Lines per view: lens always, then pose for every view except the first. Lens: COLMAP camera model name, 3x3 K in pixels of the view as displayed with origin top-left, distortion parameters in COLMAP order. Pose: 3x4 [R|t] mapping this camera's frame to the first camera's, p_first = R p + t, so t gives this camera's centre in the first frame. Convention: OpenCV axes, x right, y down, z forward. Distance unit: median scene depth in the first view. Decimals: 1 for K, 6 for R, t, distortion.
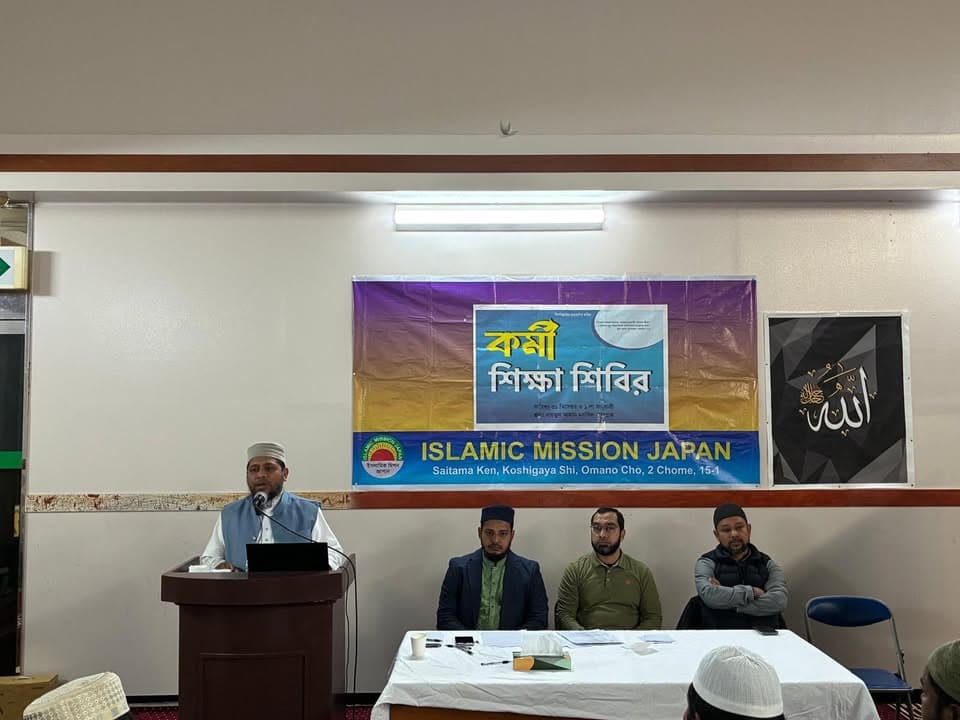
lens RADIAL K [[937.0, 0, 480.0], [0, 937.0, 360.0], [0, 0, 1]] dist [0.112011, -0.390031]
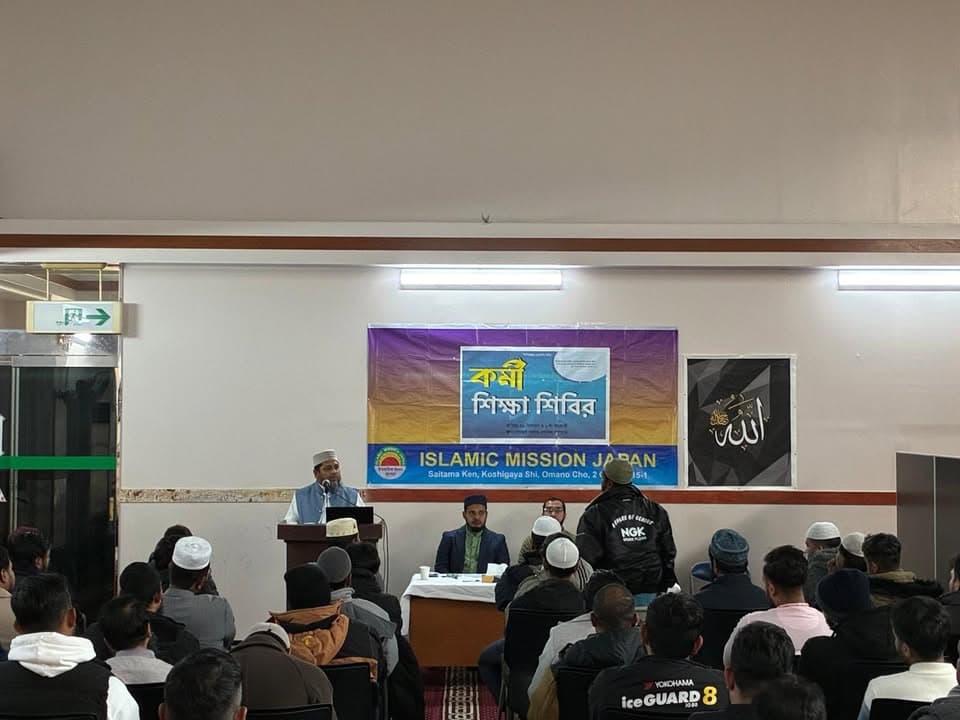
lens RADIAL K [[1807.4, 0, 480.0], [0, 1807.4, 360.0], [0, 0, 1]] dist [0.087579, -0.169626]
pose [[0.999935, 0.009119, 0.006834, 0.002839], [-0.009268, 0.999714, 0.022049, -0.096287], [-0.006631, -0.022111, 0.999734, -1.505960]]
